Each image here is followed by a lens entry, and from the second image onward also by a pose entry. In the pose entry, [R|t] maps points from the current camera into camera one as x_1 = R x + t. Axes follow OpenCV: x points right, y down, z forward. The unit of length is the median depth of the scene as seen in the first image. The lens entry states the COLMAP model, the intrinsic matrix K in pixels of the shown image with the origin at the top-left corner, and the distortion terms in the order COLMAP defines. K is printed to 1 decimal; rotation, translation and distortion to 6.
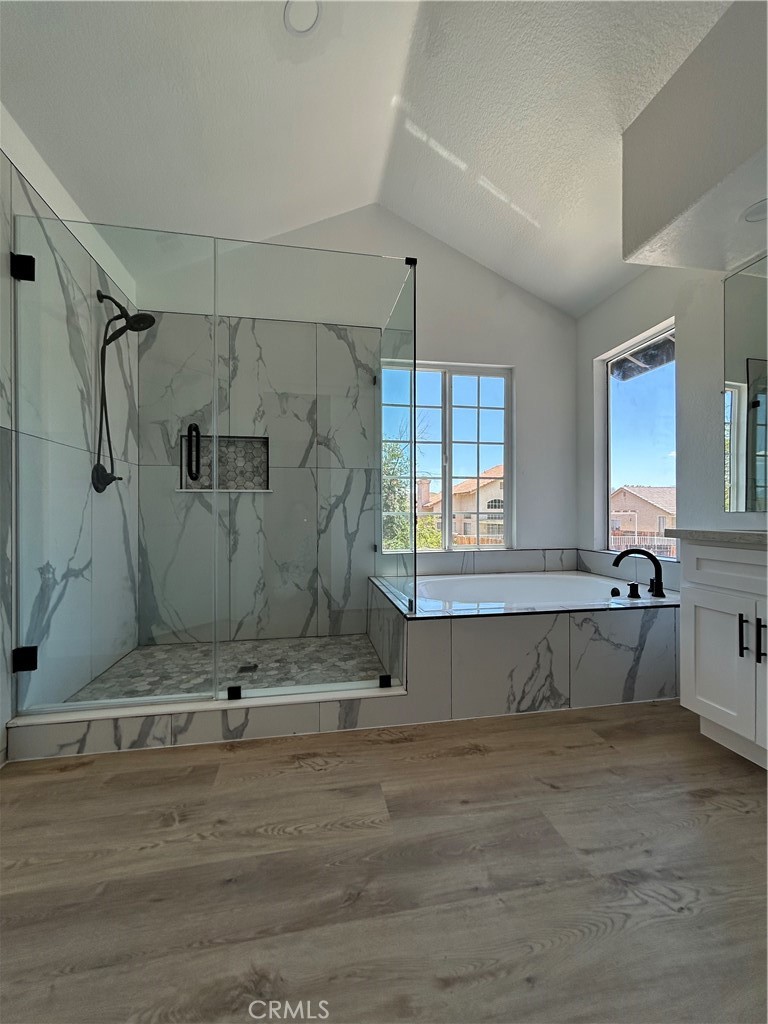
lens RADIAL K [[416.4, 0, 384.7], [0, 416.4, 510.7], [0, 0, 1]] dist [0.000485, -0.000089]
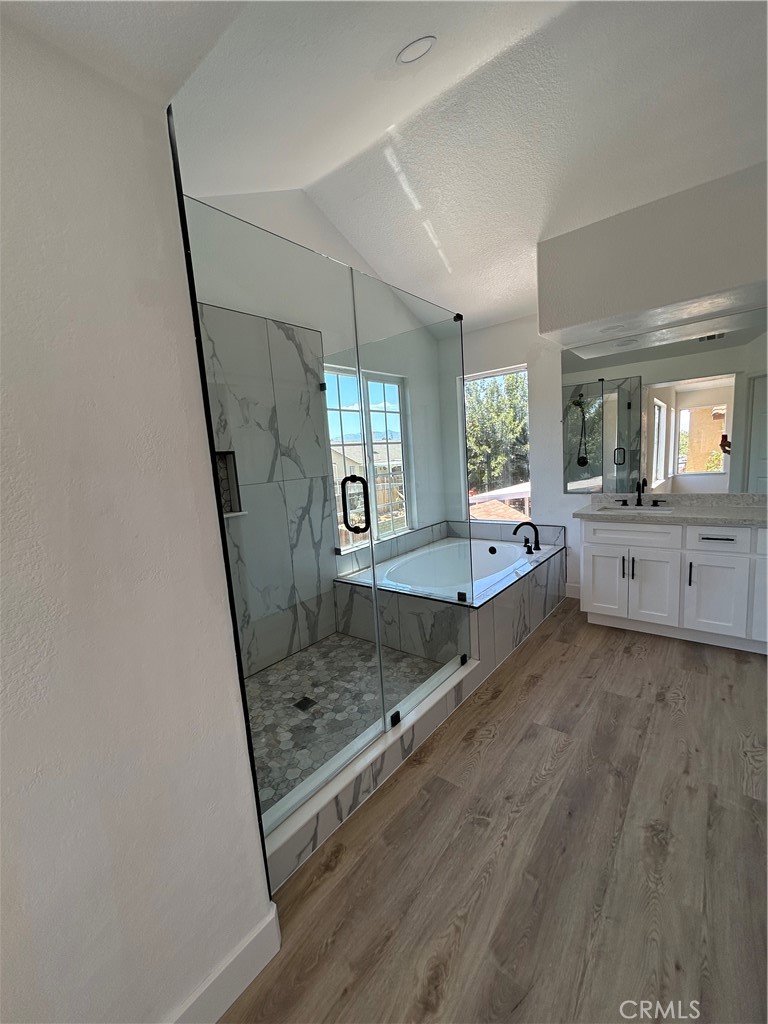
lens RADIAL K [[416.4, 0, 389.1], [0, 416.4, 510.0], [0, 0, 1]] dist [0.000485, -0.000089]
pose [[0.756142, -0.133998, 0.640542, -0.680602], [0.063535, 0.989220, 0.131938, -0.167892], [-0.651316, -0.059067, 0.756504, 0.150659]]
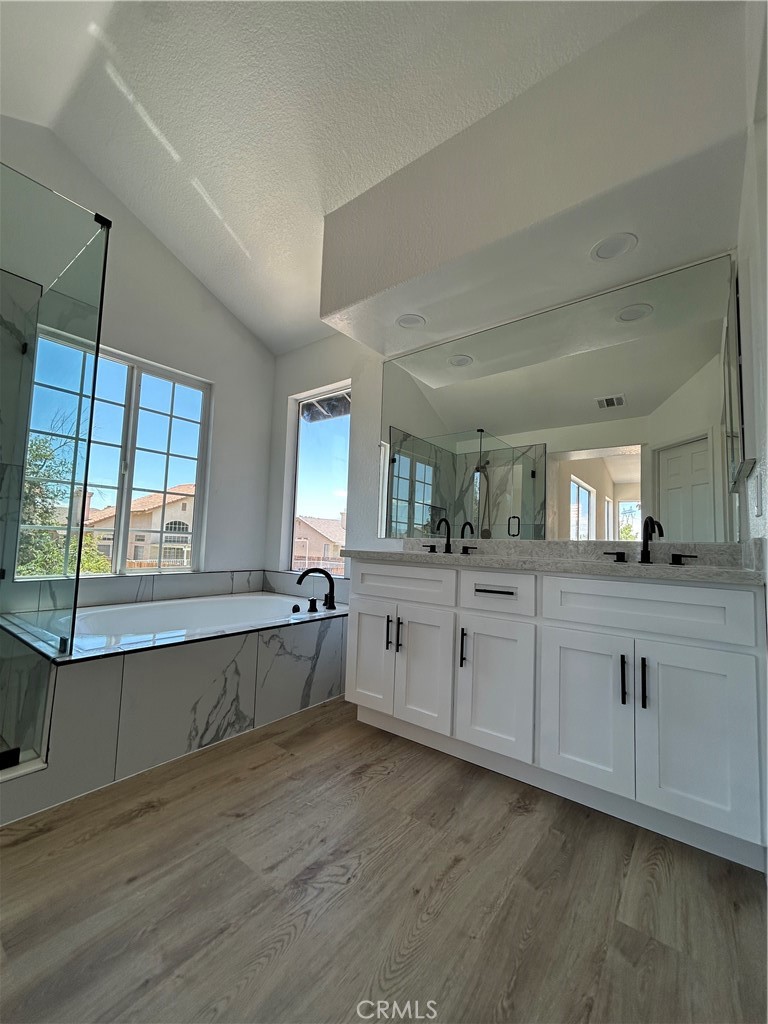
lens RADIAL K [[416.4, 0, 385.8], [0, 416.4, 511.1], [0, 0, 1]] dist [0.000485, -0.000089]
pose [[0.744408, 0.076824, 0.663291, -0.017808], [-0.037091, 0.996583, -0.073800, 0.011977], [-0.666695, 0.030335, 0.744713, 0.020208]]
